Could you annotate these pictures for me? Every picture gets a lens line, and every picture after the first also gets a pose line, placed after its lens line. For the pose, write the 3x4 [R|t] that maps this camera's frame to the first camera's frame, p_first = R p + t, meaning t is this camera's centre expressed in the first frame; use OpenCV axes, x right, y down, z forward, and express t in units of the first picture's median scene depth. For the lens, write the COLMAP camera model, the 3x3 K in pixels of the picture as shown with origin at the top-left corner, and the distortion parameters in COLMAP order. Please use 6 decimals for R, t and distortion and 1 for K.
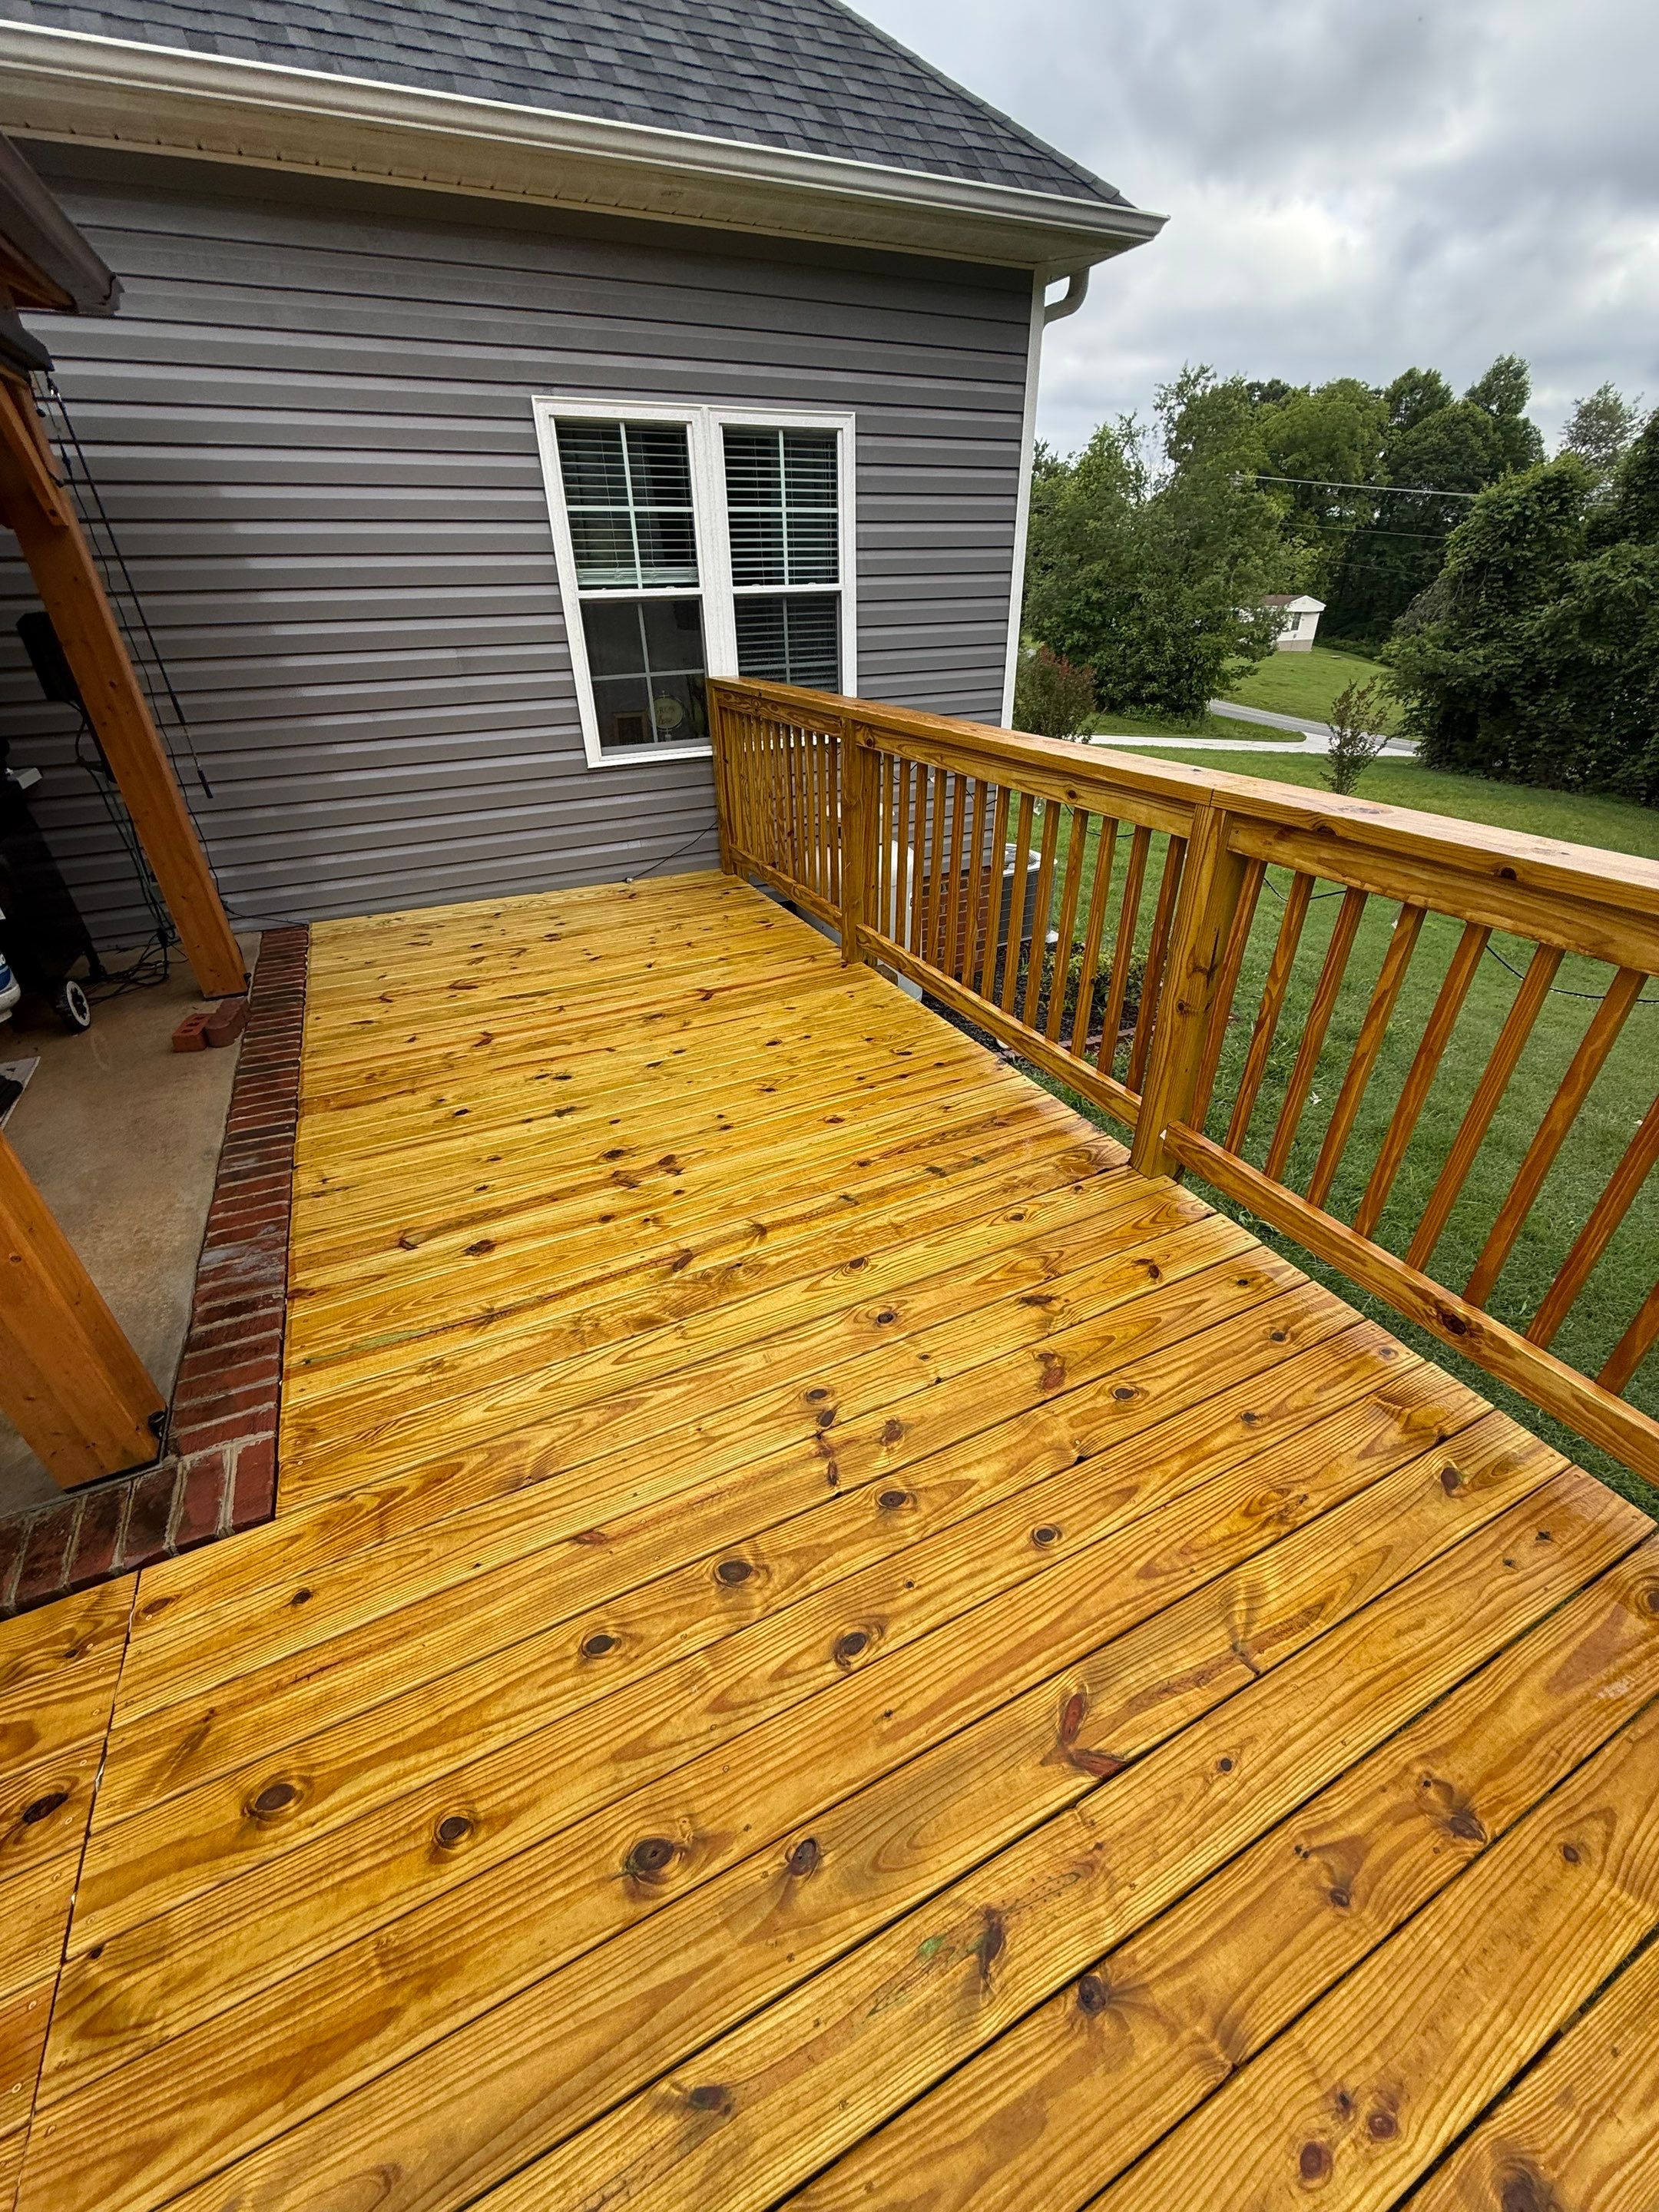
lens RADIAL K [[876.4, 0, 829.5], [0, 876.4, 1106.0], [0, 0, 1]] dist [0.000038, 0.000012]
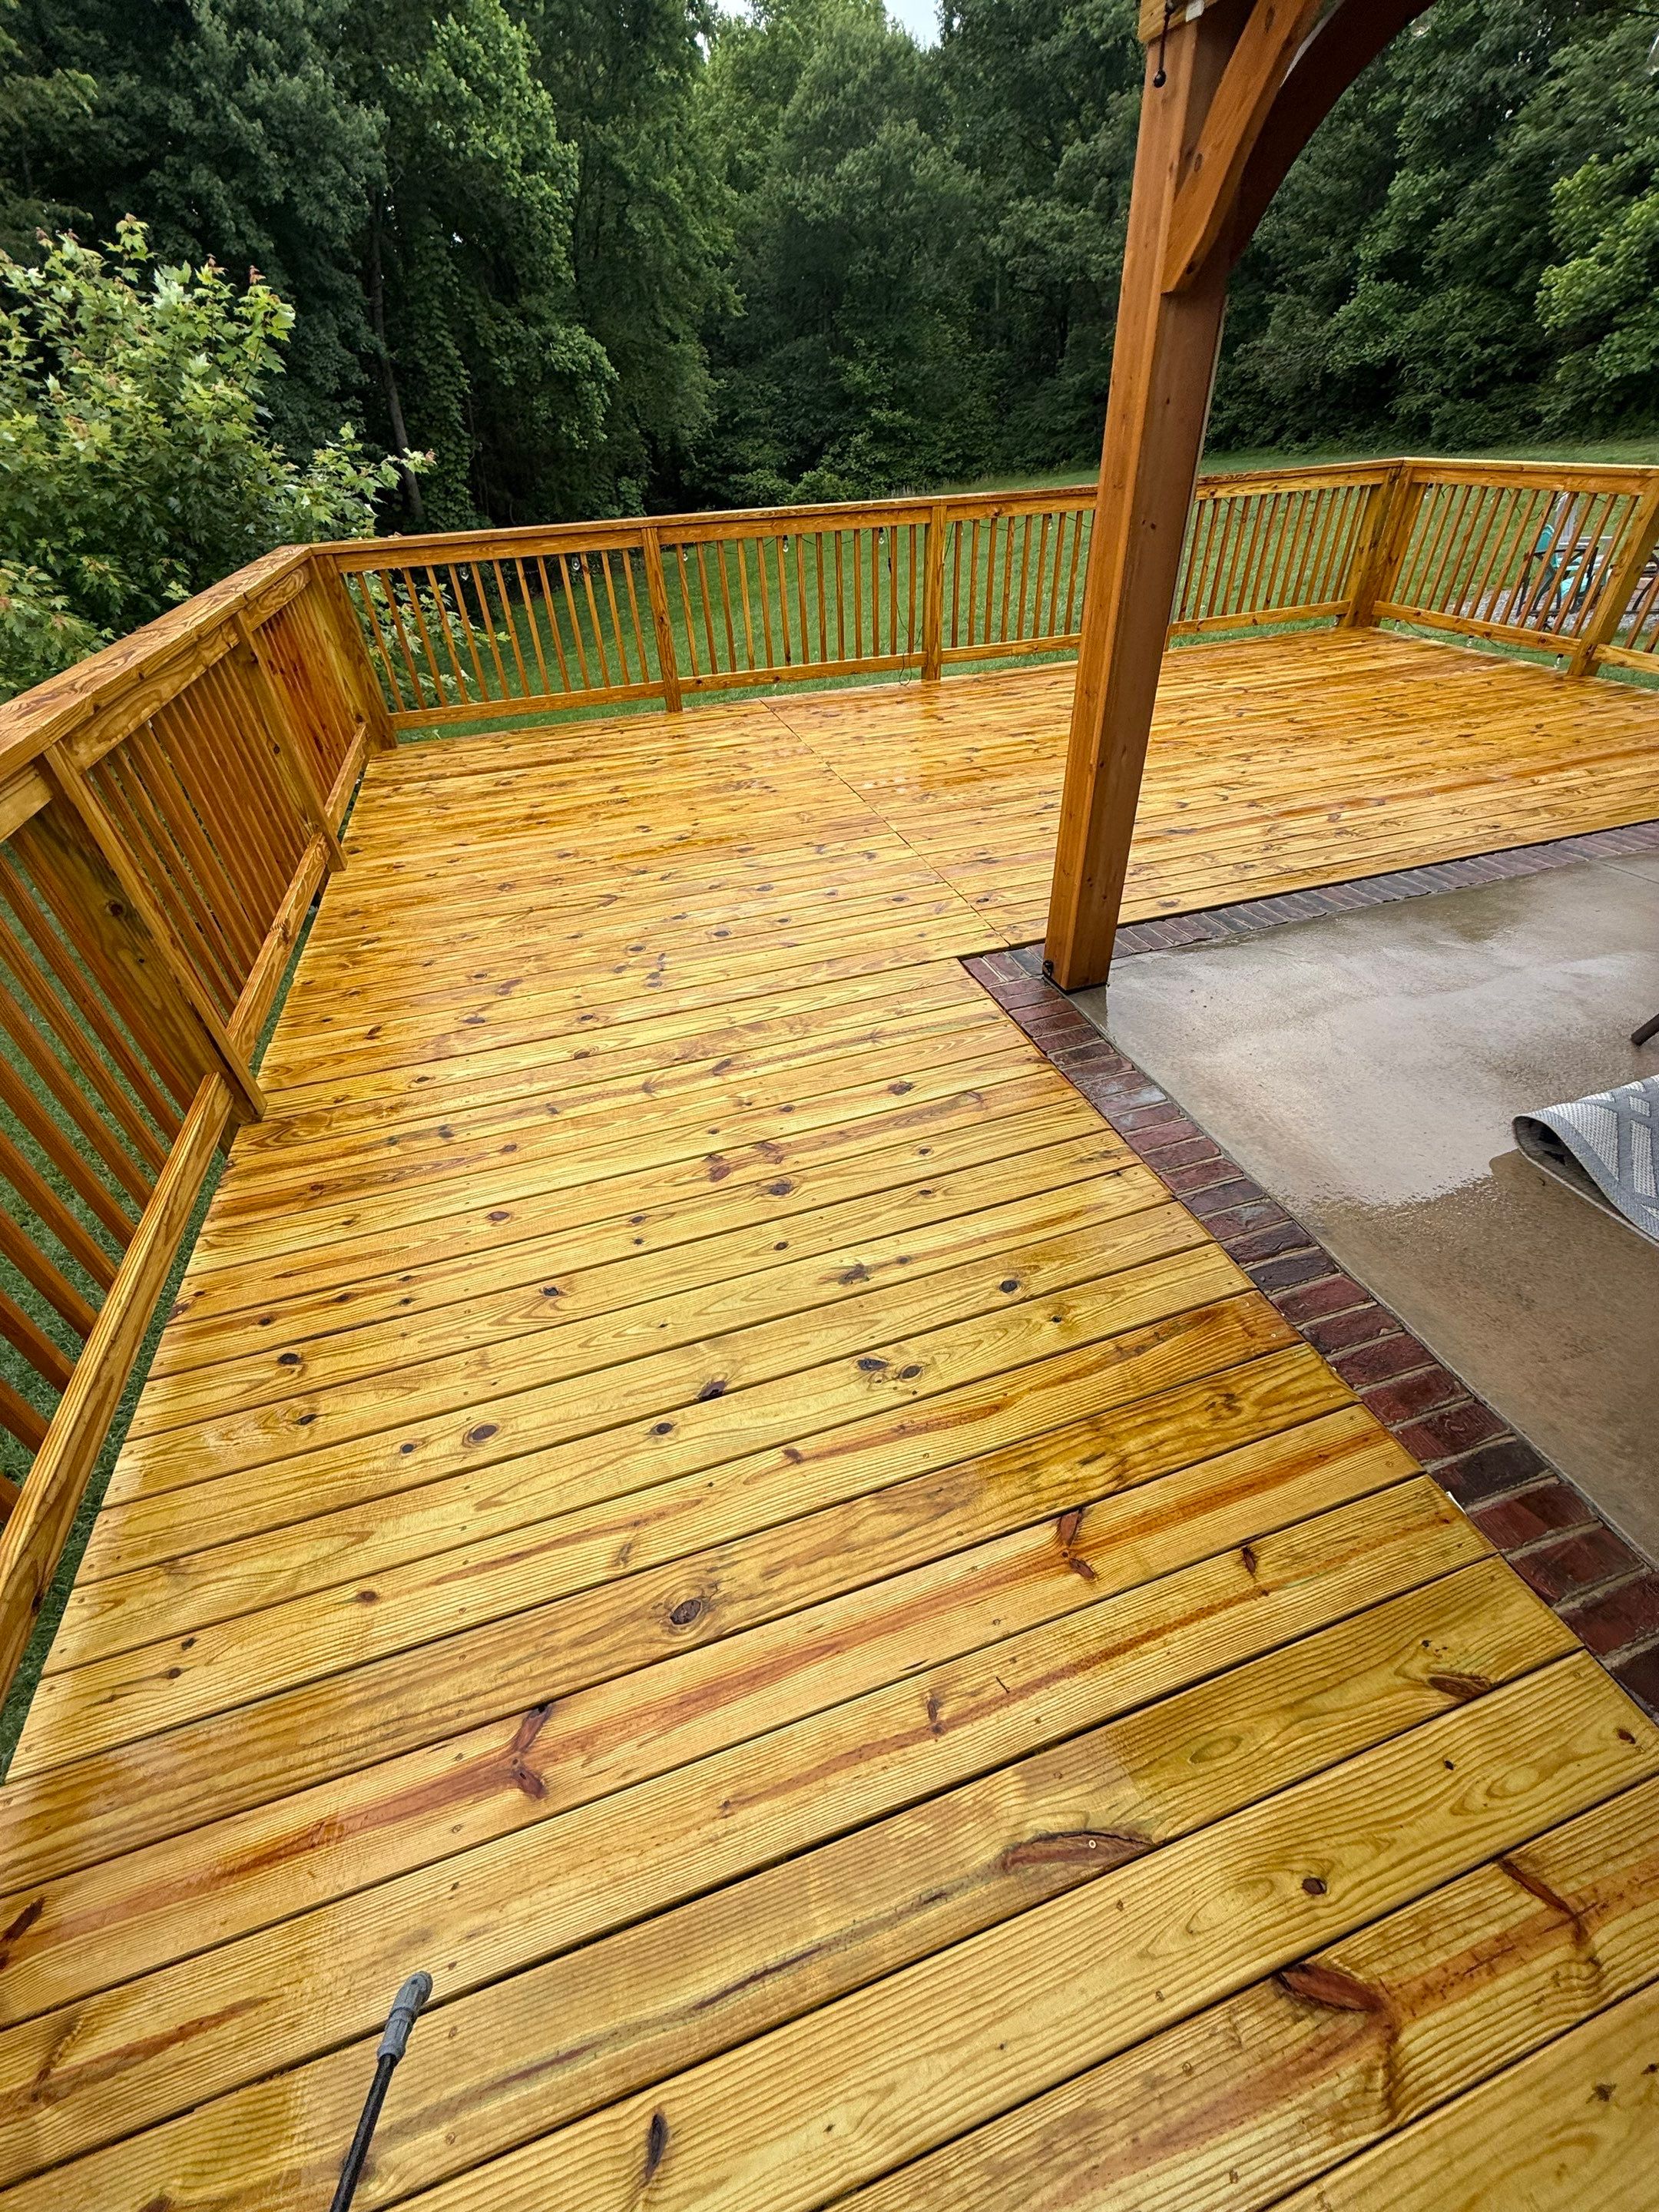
lens RADIAL K [[876.4, 0, 829.5], [0, 876.4, 1106.0], [0, 0, 1]] dist [0.000038, 0.000012]
pose [[-0.986455, -0.044460, 0.157892, -0.456010], [0.132032, 0.355971, 0.925123, -0.793178], [-0.097336, 0.933439, -0.345279, 1.322129]]
